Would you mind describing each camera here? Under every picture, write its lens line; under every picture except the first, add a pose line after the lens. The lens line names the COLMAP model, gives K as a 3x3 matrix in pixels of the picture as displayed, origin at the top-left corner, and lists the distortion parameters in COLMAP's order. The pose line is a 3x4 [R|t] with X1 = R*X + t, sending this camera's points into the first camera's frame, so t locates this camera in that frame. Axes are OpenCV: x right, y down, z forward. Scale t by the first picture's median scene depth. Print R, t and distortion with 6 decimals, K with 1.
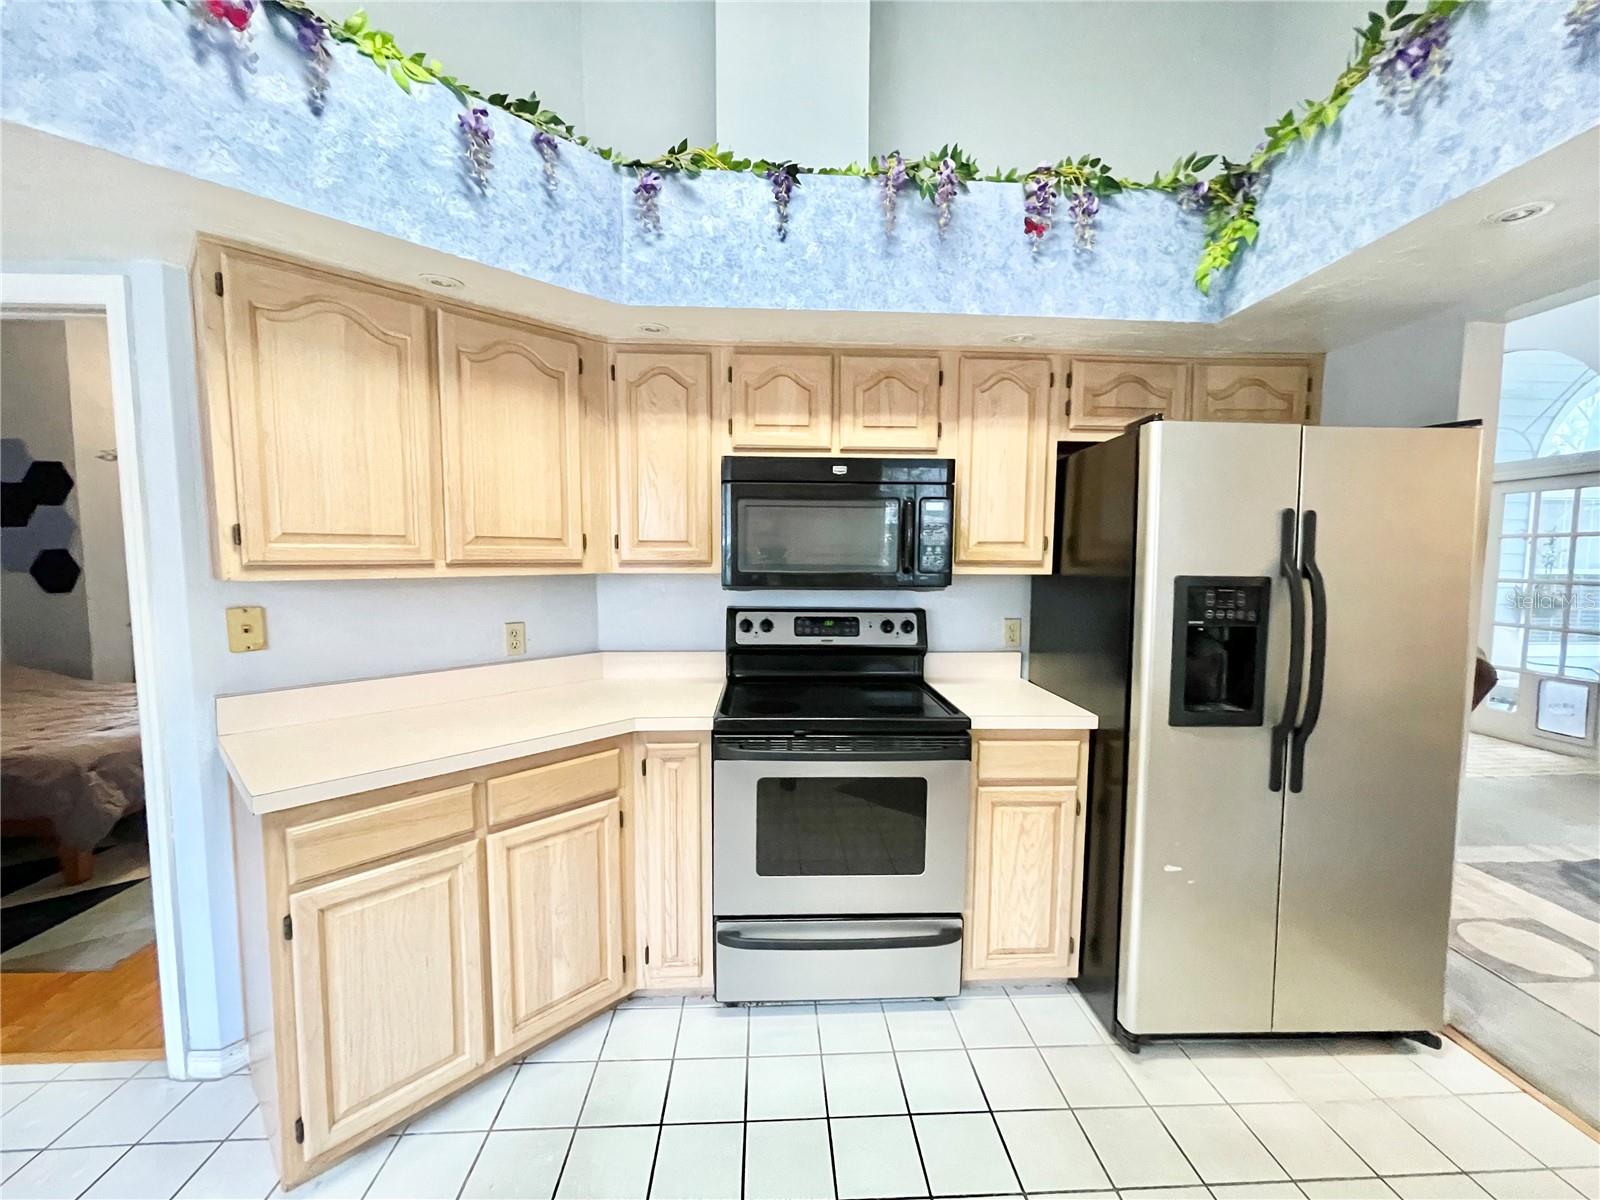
lens RADIAL K [[641.1, 0, 797.0], [0, 641.1, 606.0], [0, 0, 1]] dist [-0.005729, 0.001043]
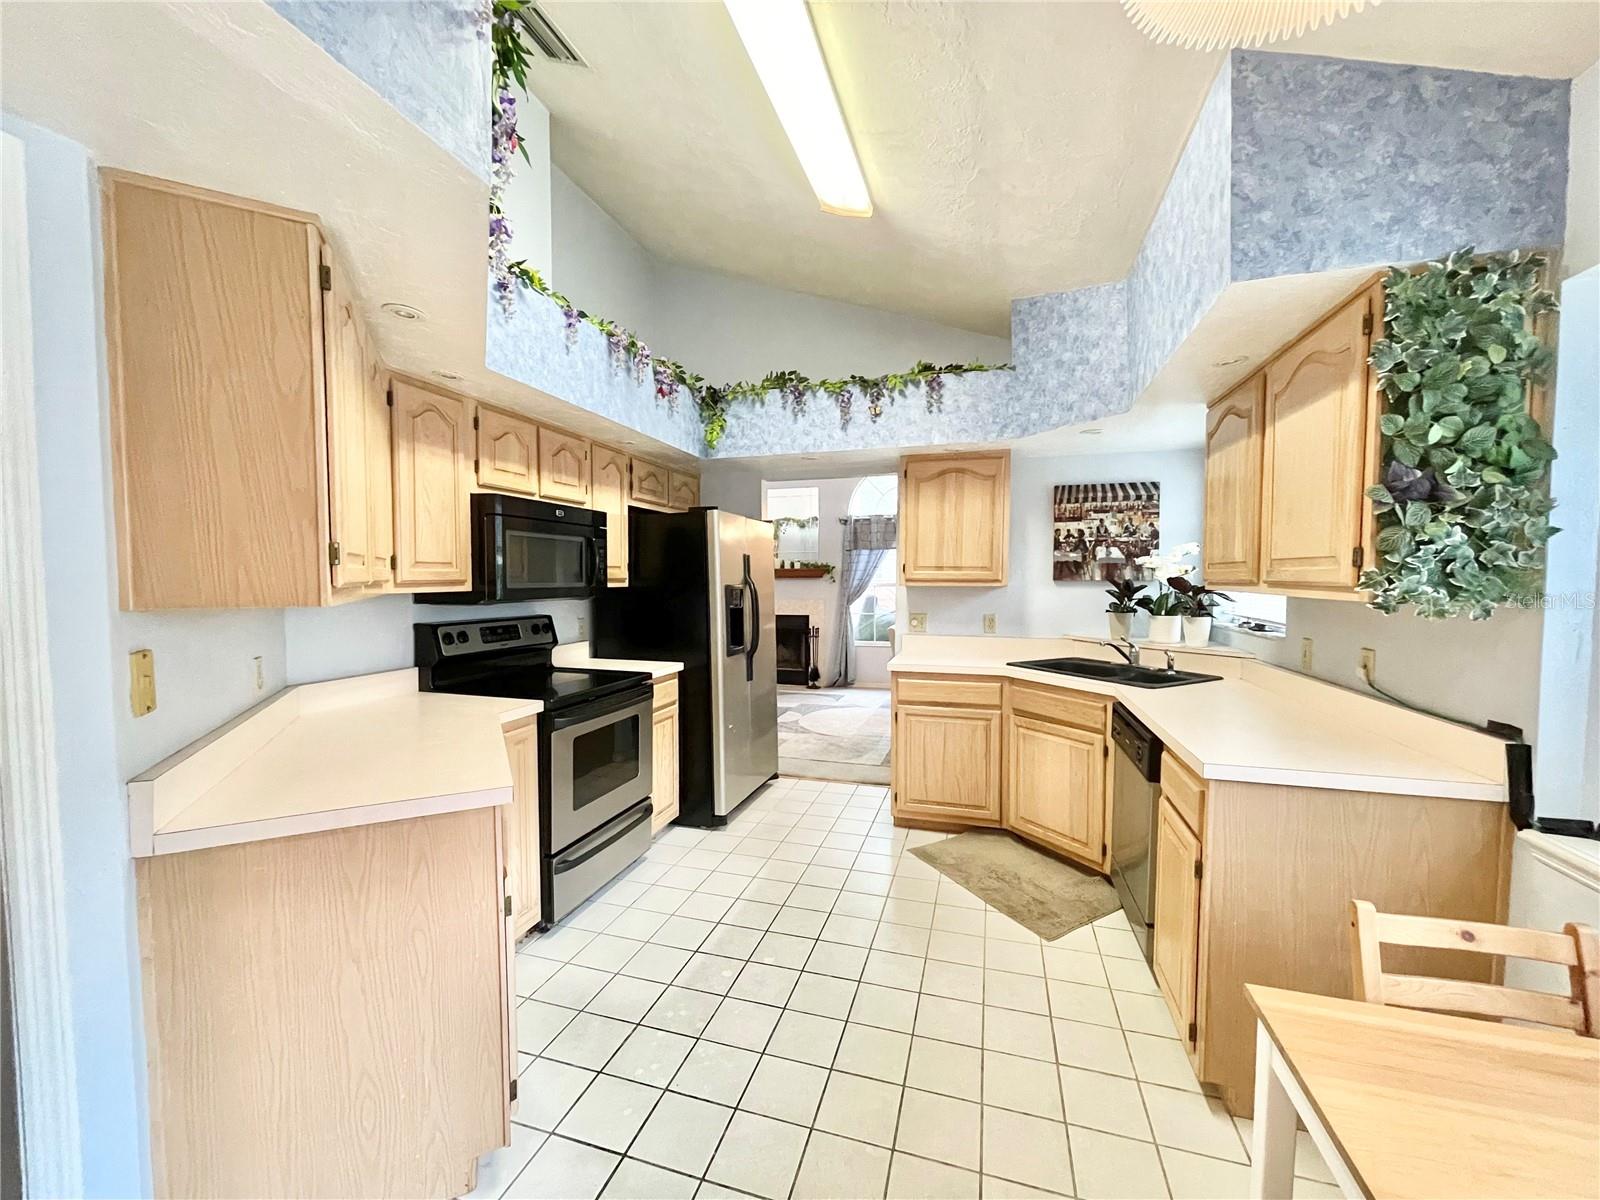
lens RADIAL K [[641.1, 0, 794.5], [0, 641.1, 604.3], [0, 0, 1]] dist [-0.005729, 0.001043]
pose [[0.337376, -0.045003, 0.940293, -1.040722], [0.075986, 0.996899, 0.020449, -0.006644], [-0.938298, 0.064550, 0.339750, 0.067390]]
